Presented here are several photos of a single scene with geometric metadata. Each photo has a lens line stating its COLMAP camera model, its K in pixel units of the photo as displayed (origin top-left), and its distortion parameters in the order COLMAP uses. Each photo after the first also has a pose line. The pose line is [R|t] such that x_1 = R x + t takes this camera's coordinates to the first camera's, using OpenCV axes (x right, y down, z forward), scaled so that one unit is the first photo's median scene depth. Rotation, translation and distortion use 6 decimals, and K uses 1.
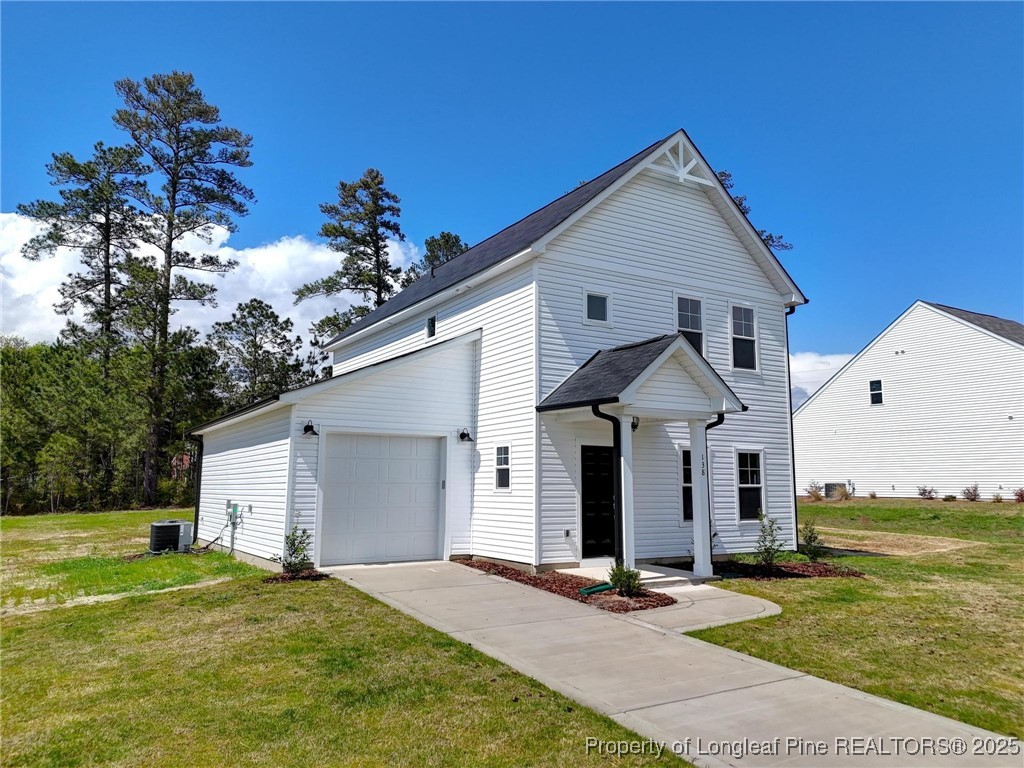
lens RADIAL K [[746.5, 0, 508.4], [0, 746.5, 380.0], [0, 0, 1]] dist [0.142573, -0.217048]
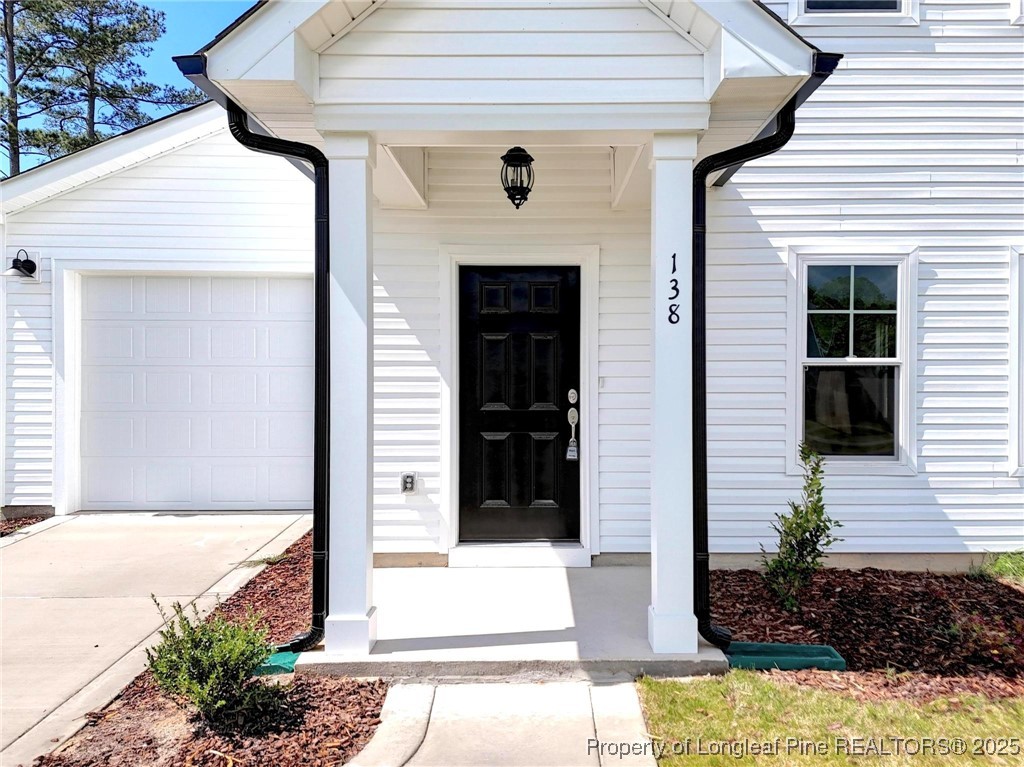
lens RADIAL K [[804.4, 0, 537.8], [0, 804.4, 374.6], [0, 0, 1]] dist [0.050942, -0.003582]
pose [[0.854282, -0.005415, -0.519781, 0.309746], [0.075886, 0.990532, 0.114403, 0.087031], [0.514240, -0.137177, 0.846605, 0.577711]]
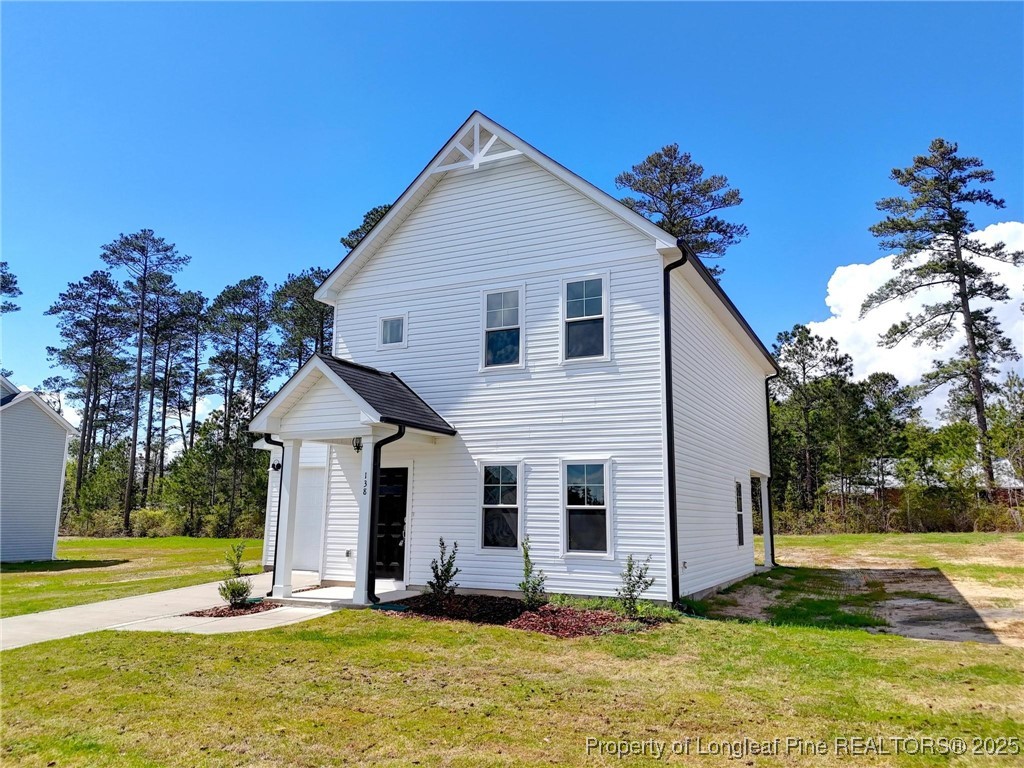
lens RADIAL K [[746.5, 0, 508.4], [0, 746.5, 380.0], [0, 0, 1]] dist [0.142573, -0.217048]
pose [[0.532141, -0.145664, -0.834031, 0.952599], [0.109105, 0.988673, -0.103060, 0.083030], [0.839596, -0.036155, 0.542006, 0.531728]]
